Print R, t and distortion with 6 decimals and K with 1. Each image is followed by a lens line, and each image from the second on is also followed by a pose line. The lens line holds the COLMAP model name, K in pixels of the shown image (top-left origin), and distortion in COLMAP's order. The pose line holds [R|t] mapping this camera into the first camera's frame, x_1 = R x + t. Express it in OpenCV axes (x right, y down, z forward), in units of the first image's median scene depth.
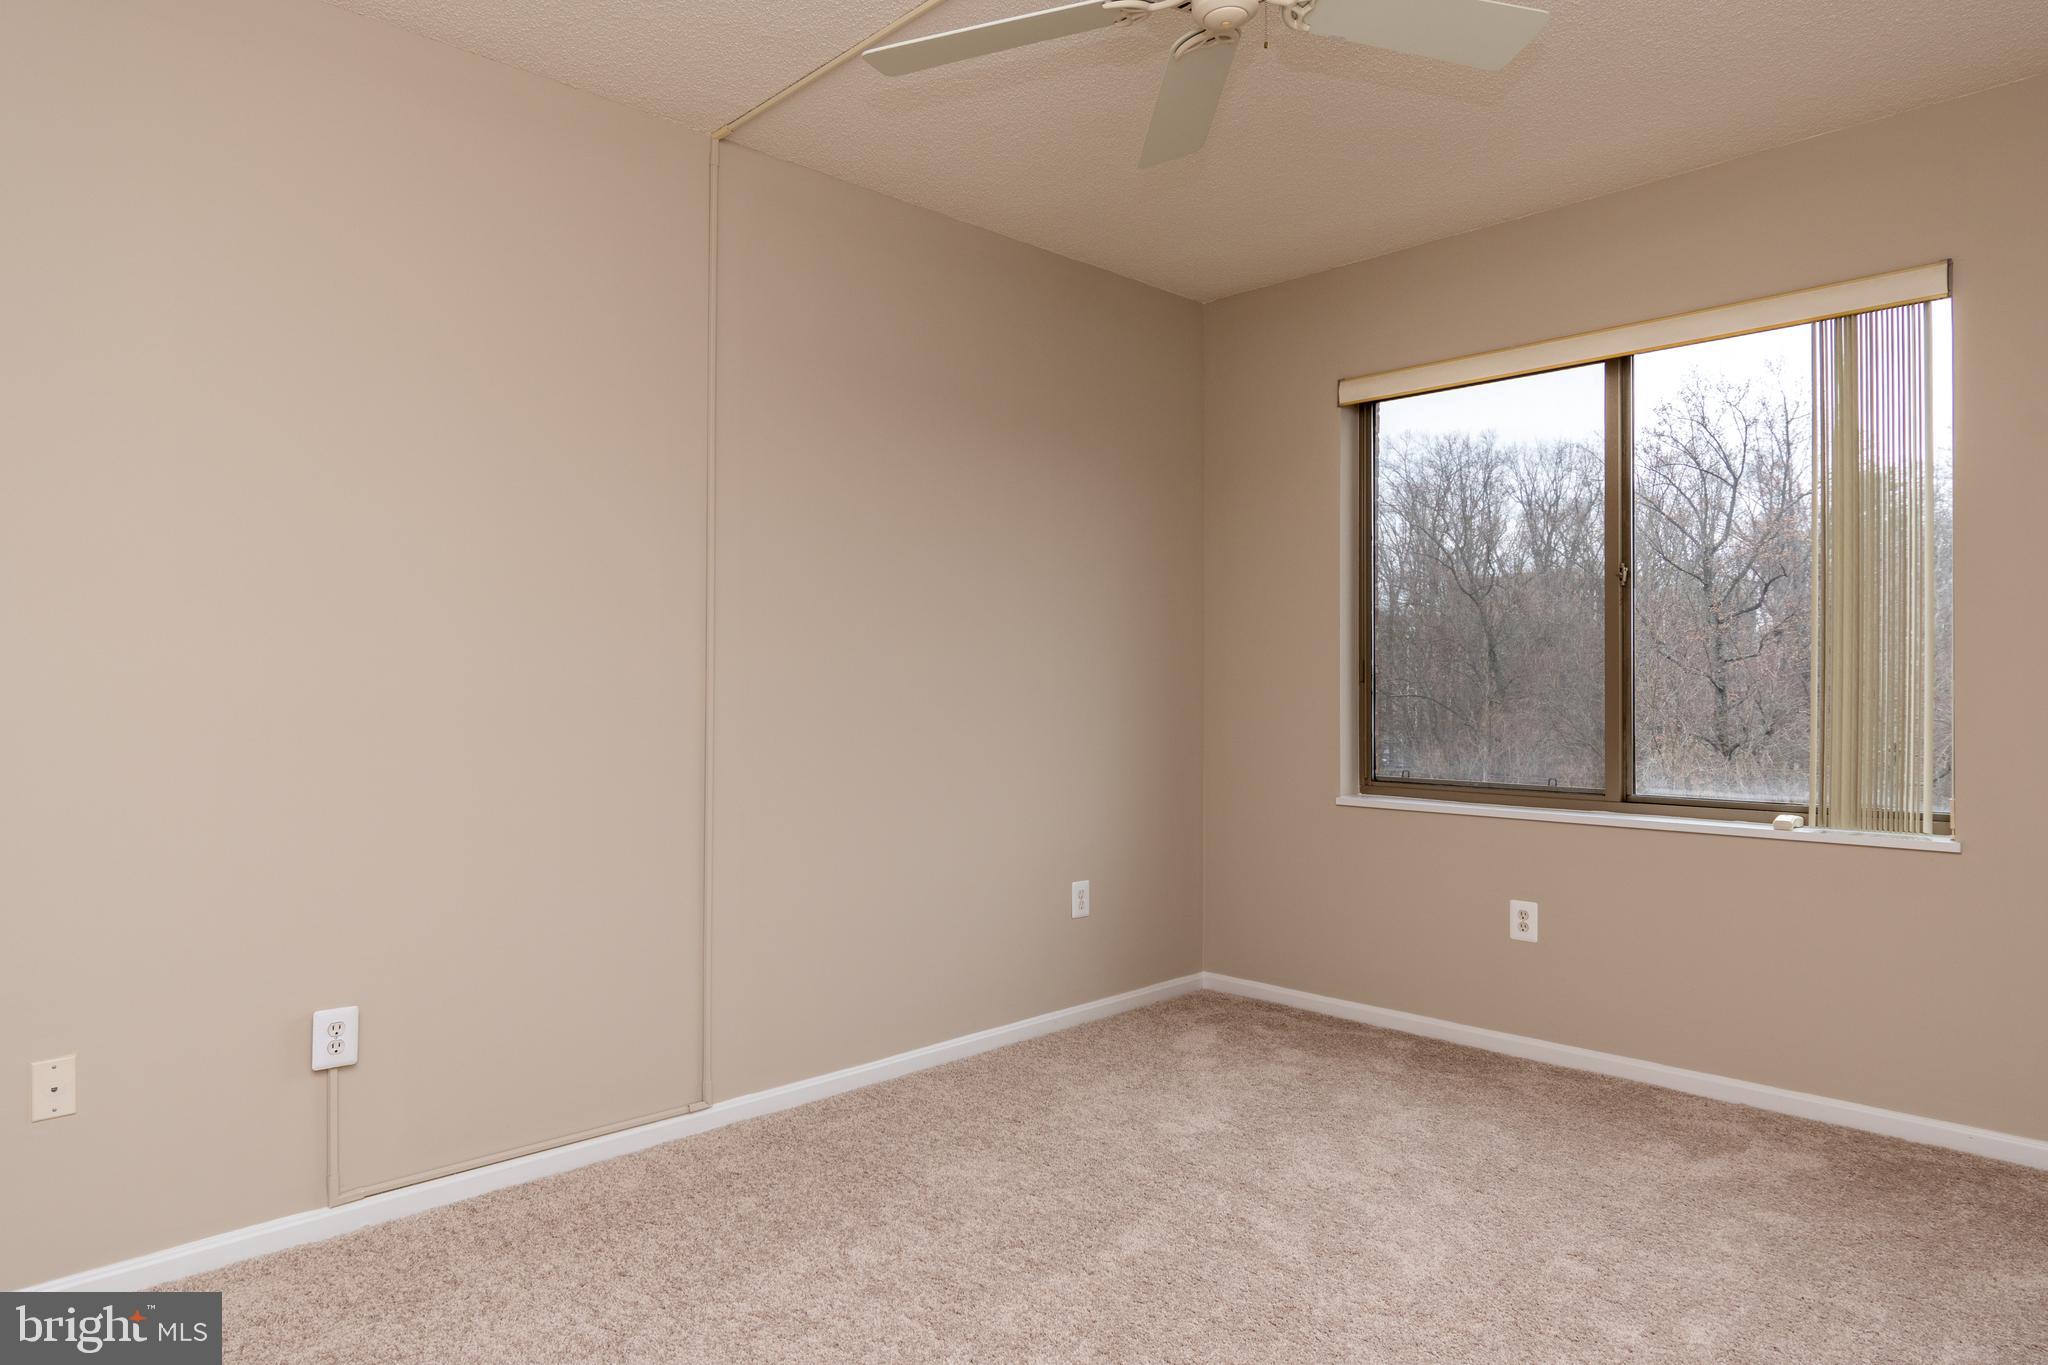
lens RADIAL K [[1225.6, 0, 1020.9], [0, 1225.6, 682.7], [0, 0, 1]] dist [-0.001492, -0.001953]
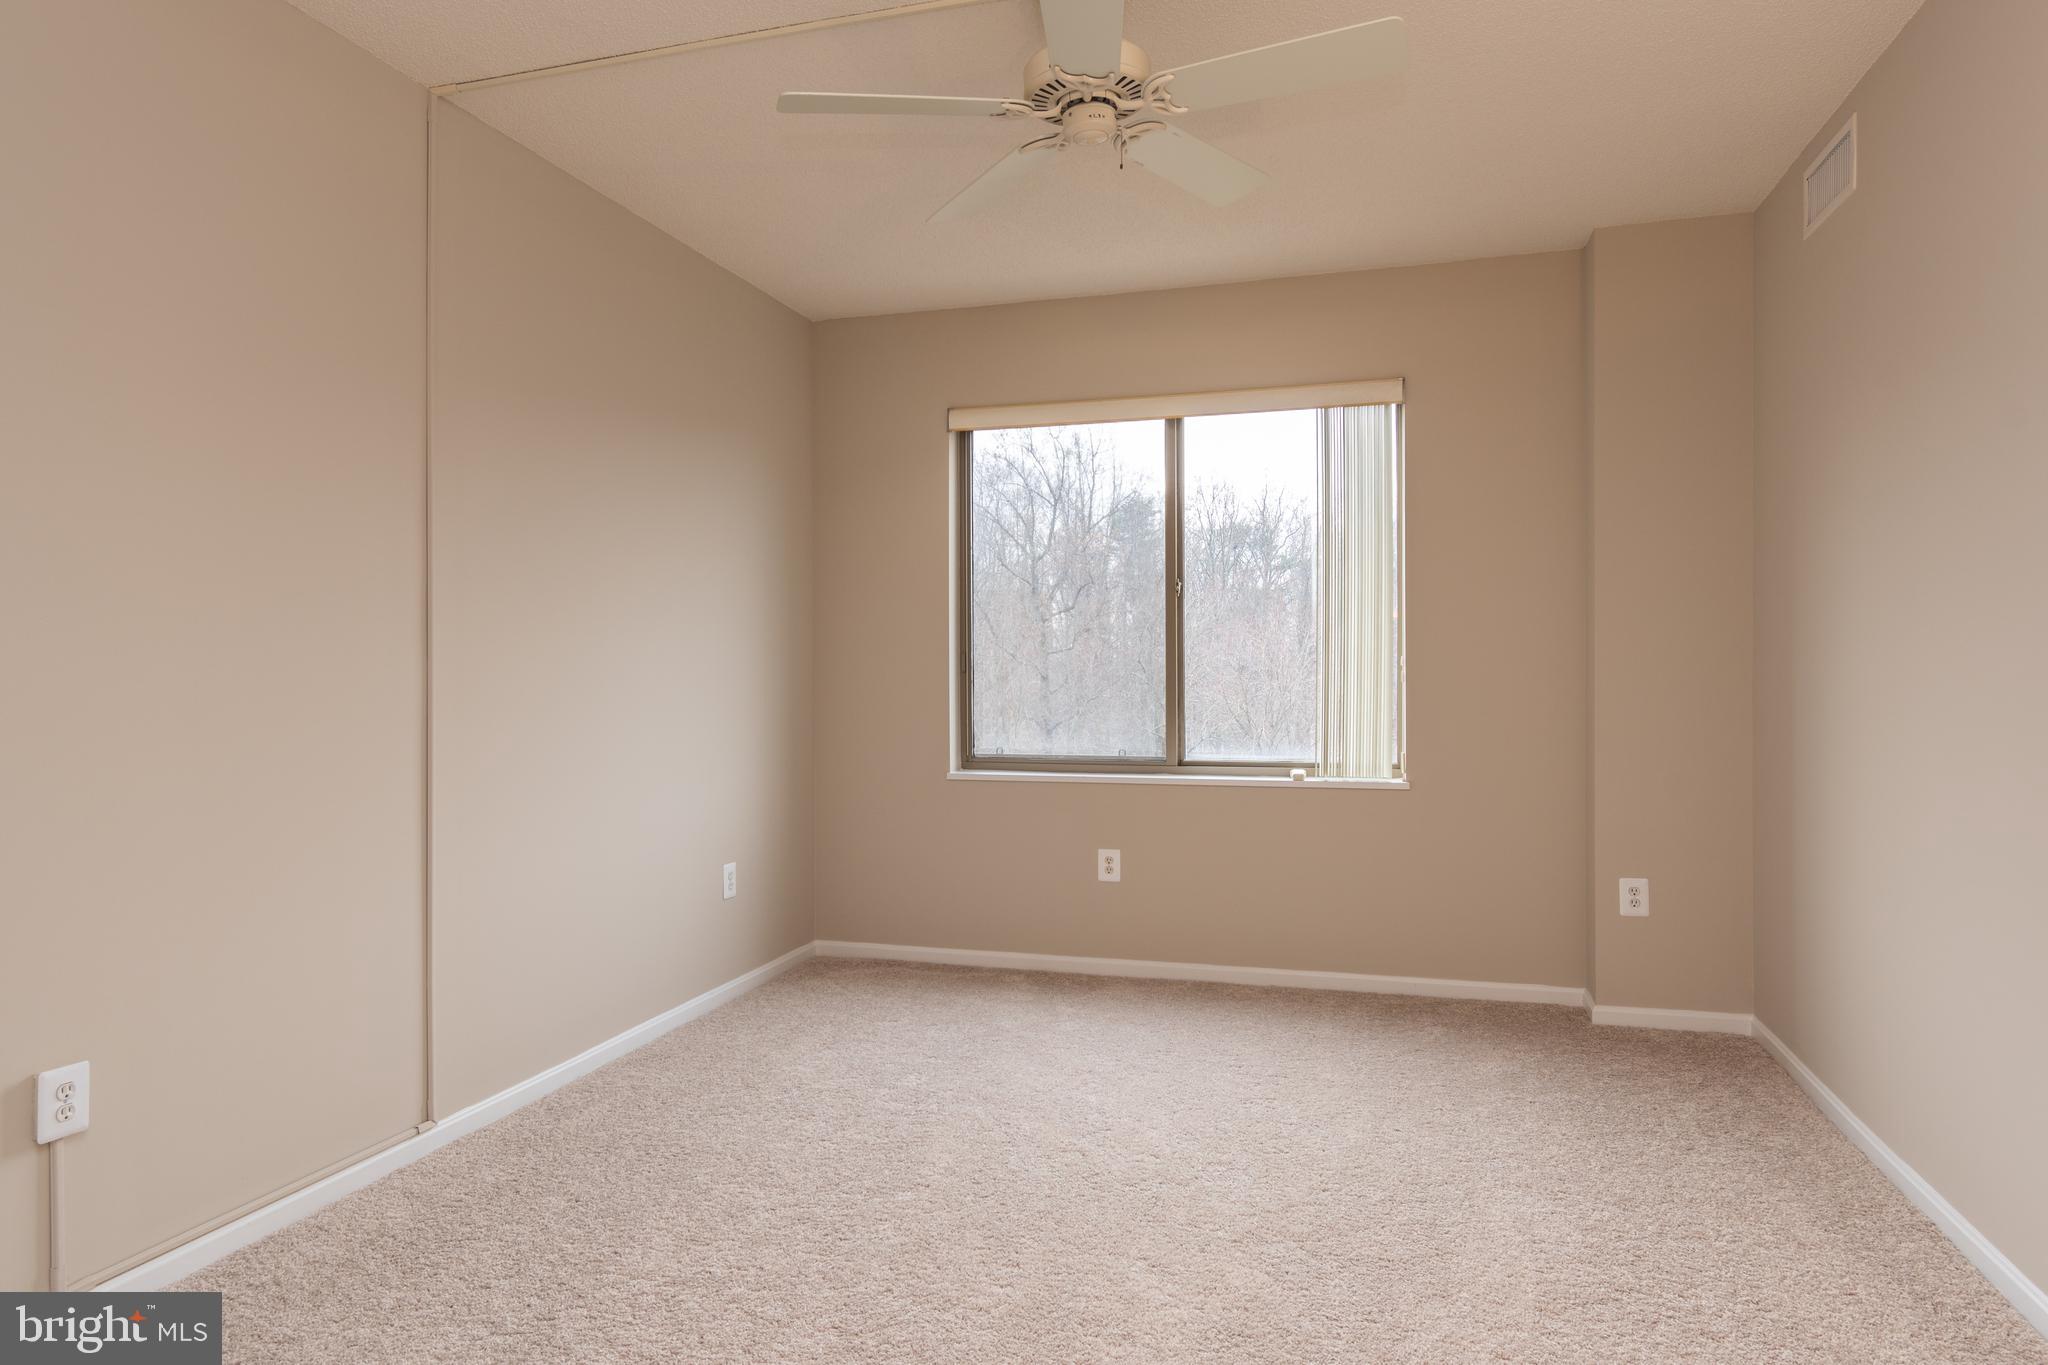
lens RADIAL K [[1225.6, 0, 988.6], [0, 1225.6, 682.1], [0, 0, 1]] dist [-0.001492, -0.001953]
pose [[0.872914, -0.004809, 0.487850, -0.306598], [0.000810, 0.999964, 0.008407, -0.001348], [-0.487873, -0.006944, 0.872887, -0.021956]]
